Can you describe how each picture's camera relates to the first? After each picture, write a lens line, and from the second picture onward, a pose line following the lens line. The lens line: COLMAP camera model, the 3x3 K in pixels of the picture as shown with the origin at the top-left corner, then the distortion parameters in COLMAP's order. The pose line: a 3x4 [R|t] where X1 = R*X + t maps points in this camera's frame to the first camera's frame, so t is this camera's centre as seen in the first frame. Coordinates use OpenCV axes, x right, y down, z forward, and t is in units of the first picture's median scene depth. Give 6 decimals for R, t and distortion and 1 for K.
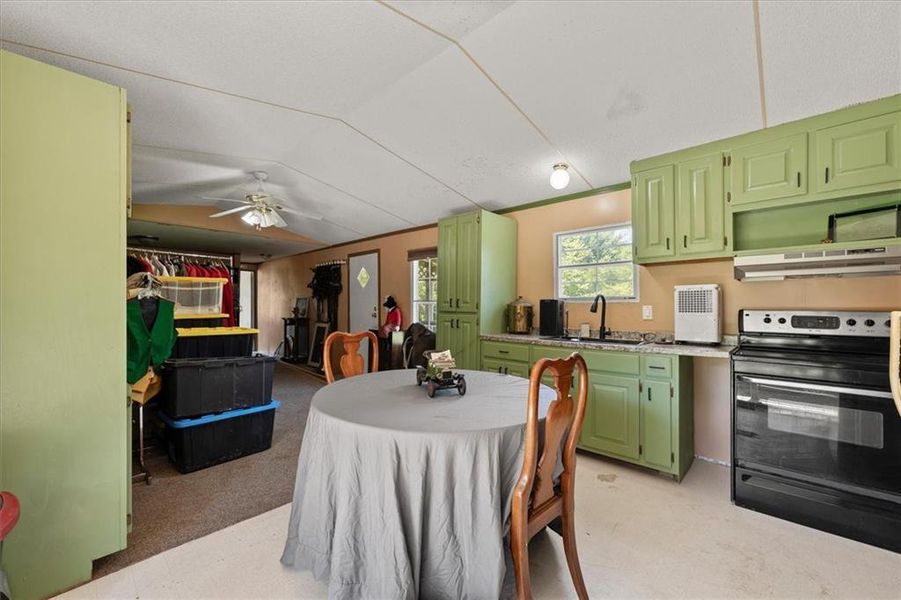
lens RADIAL K [[362.3, 0, 451.2], [0, 362.3, 301.5], [0, 0, 1]] dist [-0.002159, -0.000182]
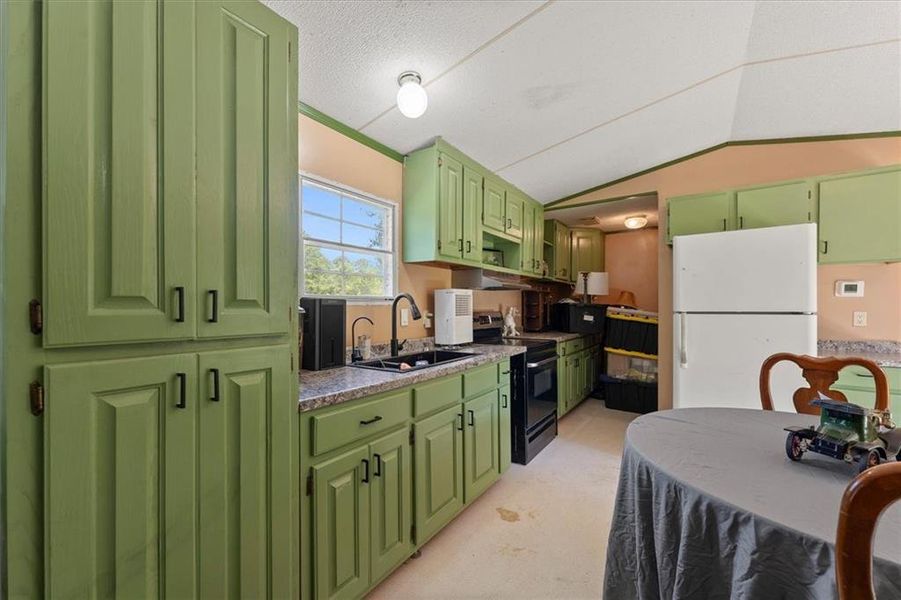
lens RADIAL K [[362.3, 0, 451.5], [0, 362.3, 304.6], [0, 0, 1]] dist [-0.002159, -0.000182]
pose [[-0.153793, 0.003147, 0.988098, -0.273194], [-0.005955, 0.999974, -0.004112, 0.004313], [-0.988085, -0.006516, -0.153770, 0.916892]]
